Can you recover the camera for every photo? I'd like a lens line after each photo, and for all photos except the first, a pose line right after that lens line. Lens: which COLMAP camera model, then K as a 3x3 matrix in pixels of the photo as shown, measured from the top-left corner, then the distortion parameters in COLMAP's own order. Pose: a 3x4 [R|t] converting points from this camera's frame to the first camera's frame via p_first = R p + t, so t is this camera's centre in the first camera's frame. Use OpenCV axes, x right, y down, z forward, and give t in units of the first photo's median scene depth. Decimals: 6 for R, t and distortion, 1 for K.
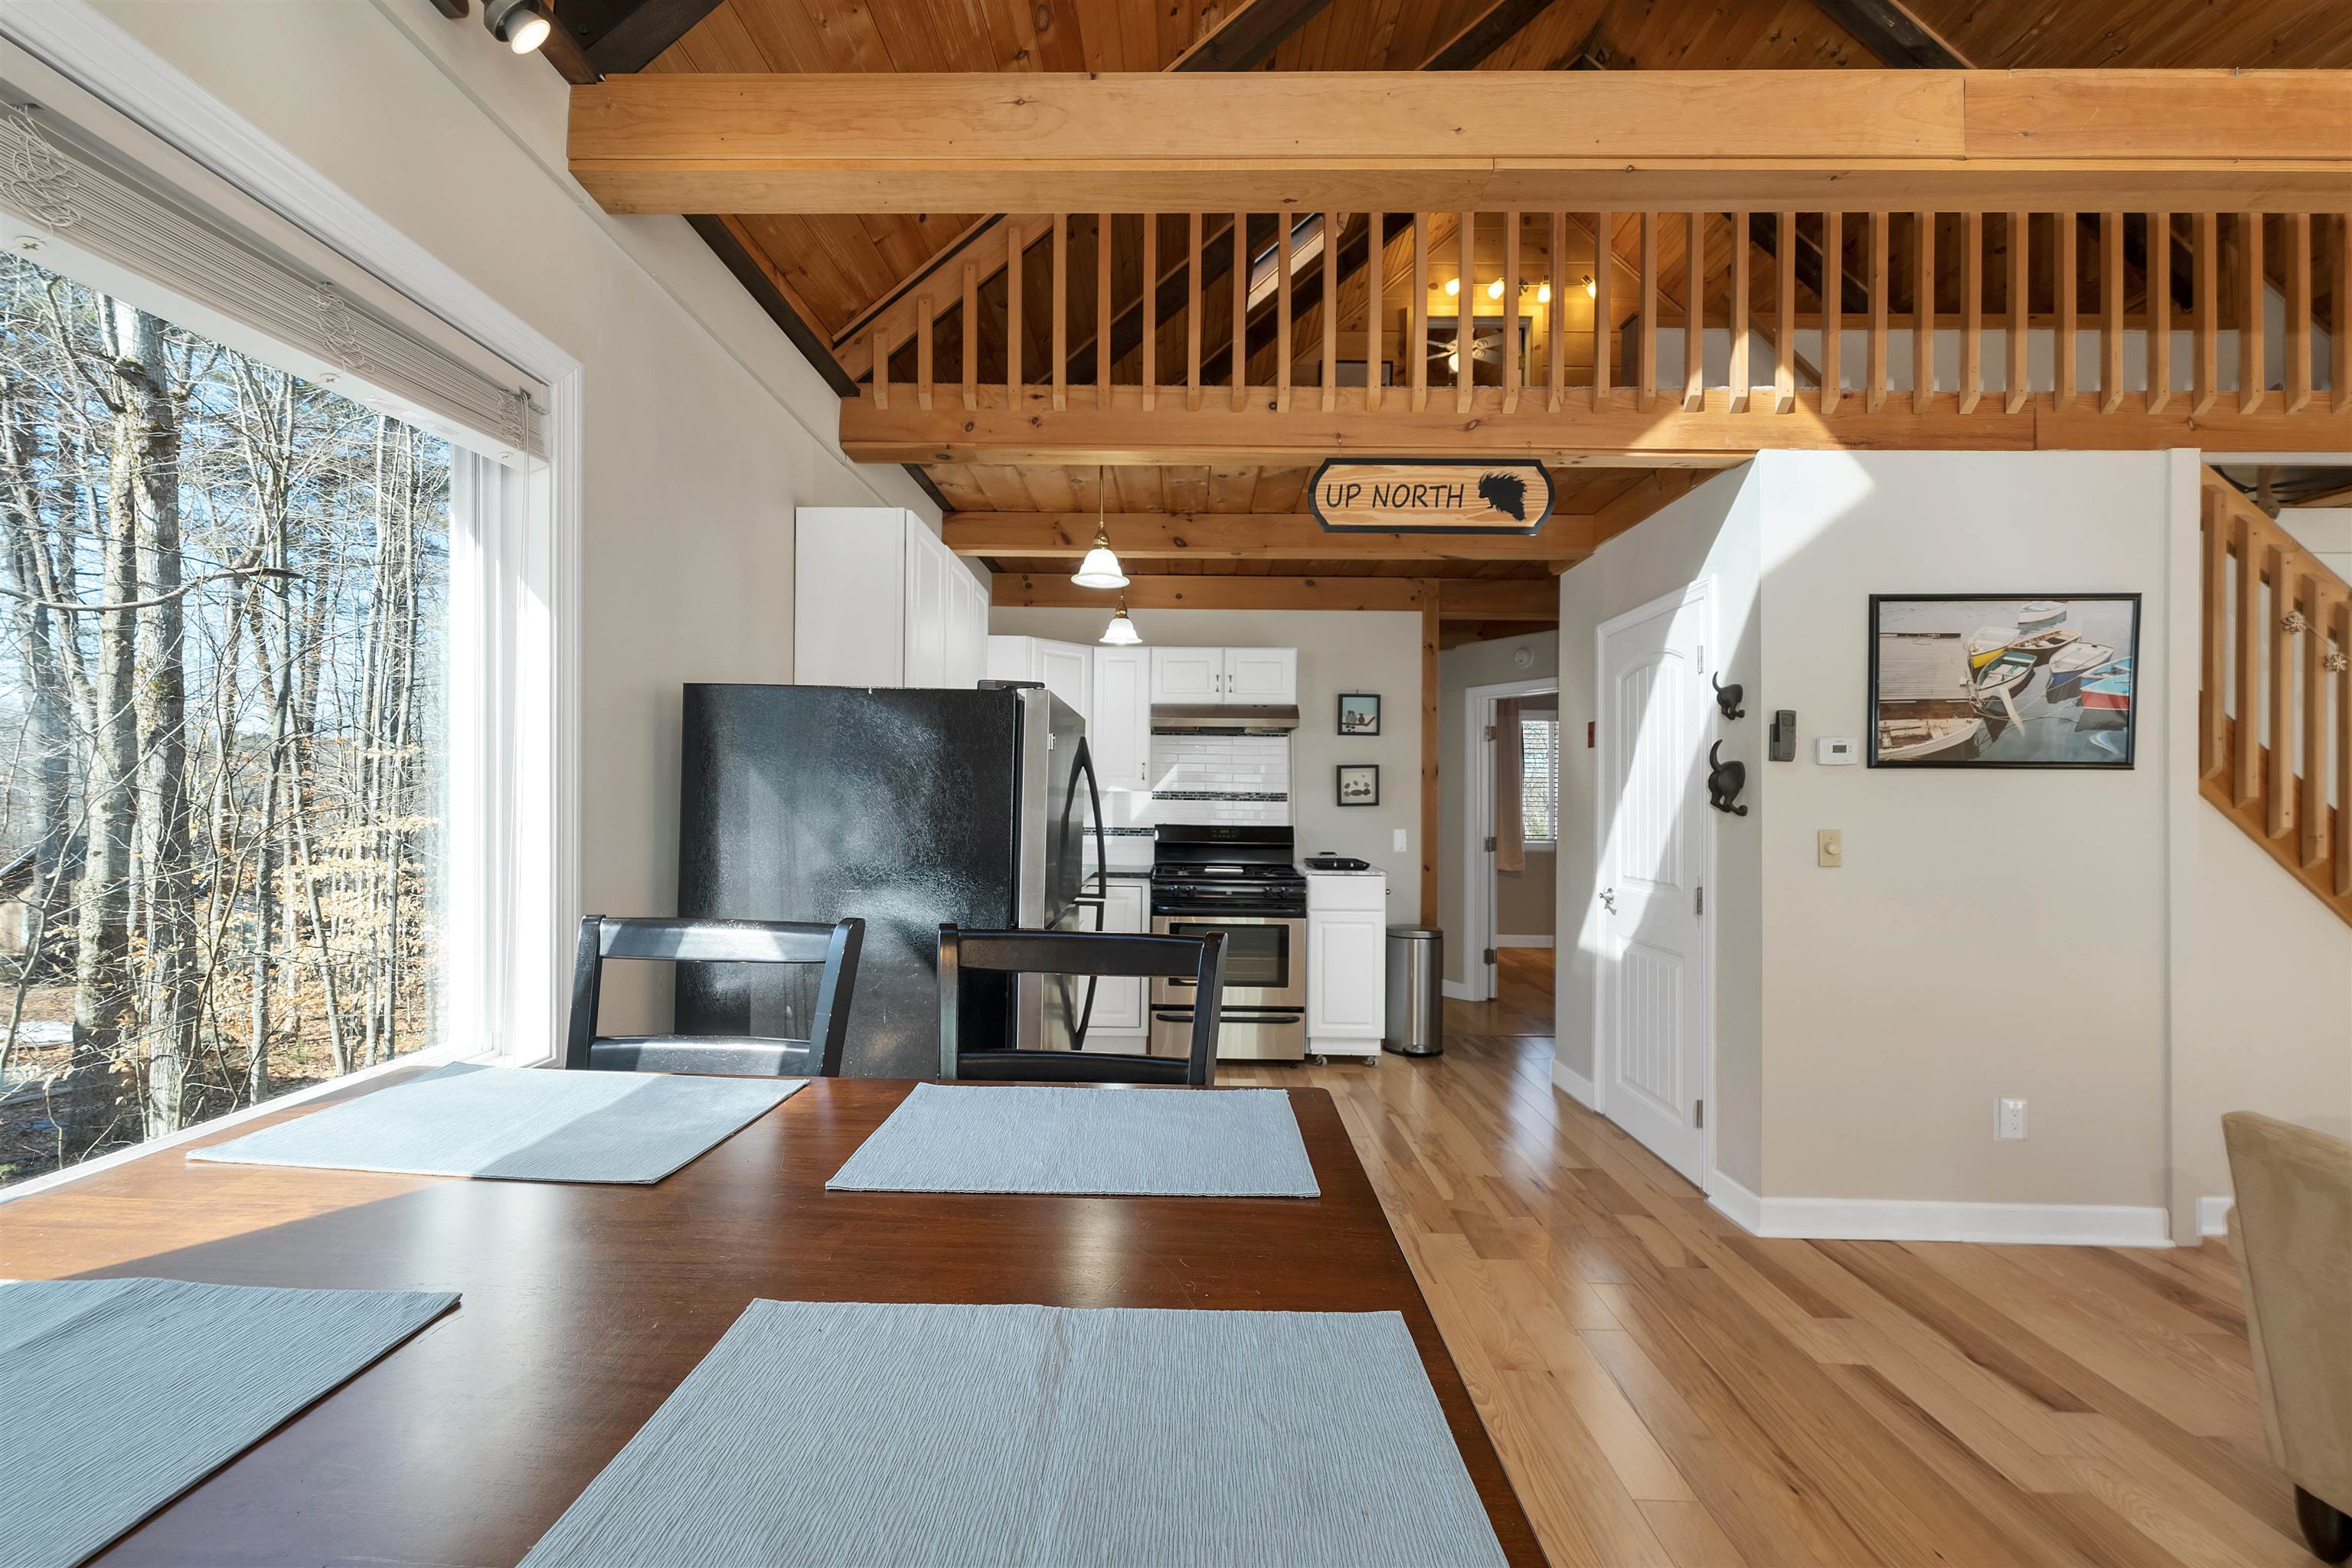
lens RADIAL K [[964.4, 0, 1176.3], [0, 964.4, 788.8], [0, 0, 1]] dist [-0.000414, -0.000564]
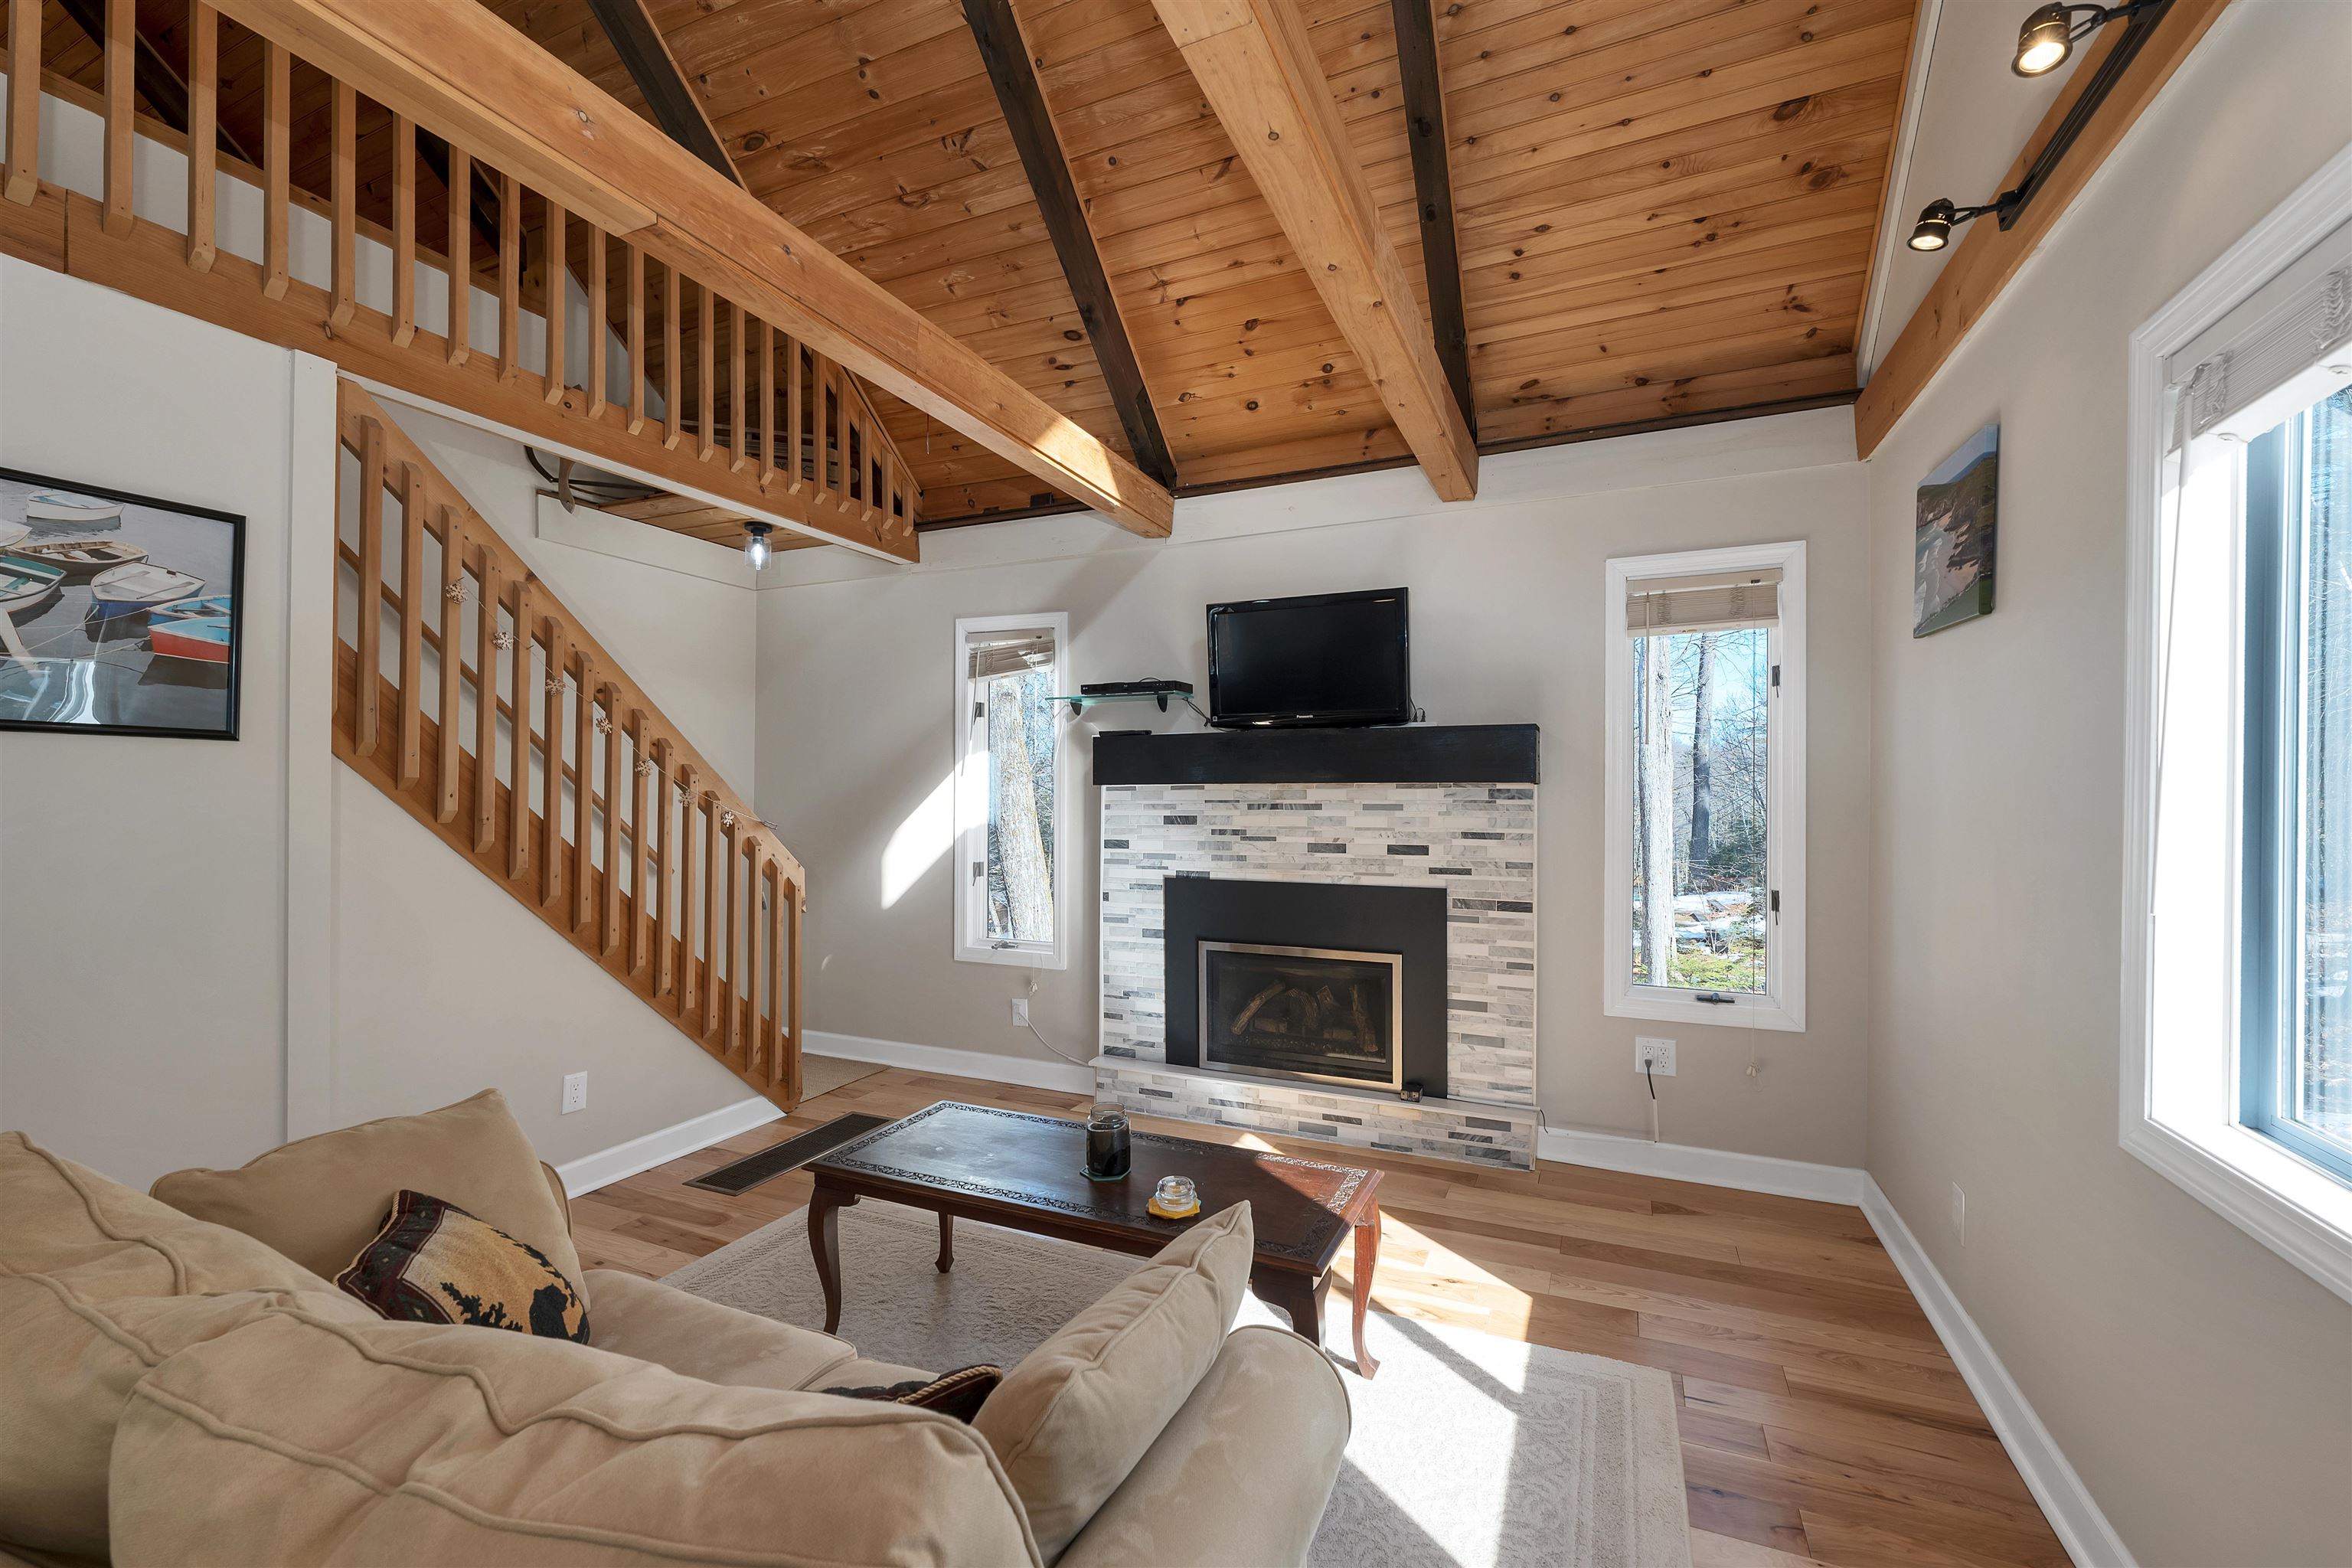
lens RADIAL K [[964.4, 0, 1179.4], [0, 964.4, 794.3], [0, 0, 1]] dist [-0.000414, -0.000564]
pose [[0.392704, -0.003076, 0.919660, 0.568563], [-0.013427, 0.999869, 0.009078, 0.006593], [-0.919567, -0.015913, 0.392611, -0.016834]]
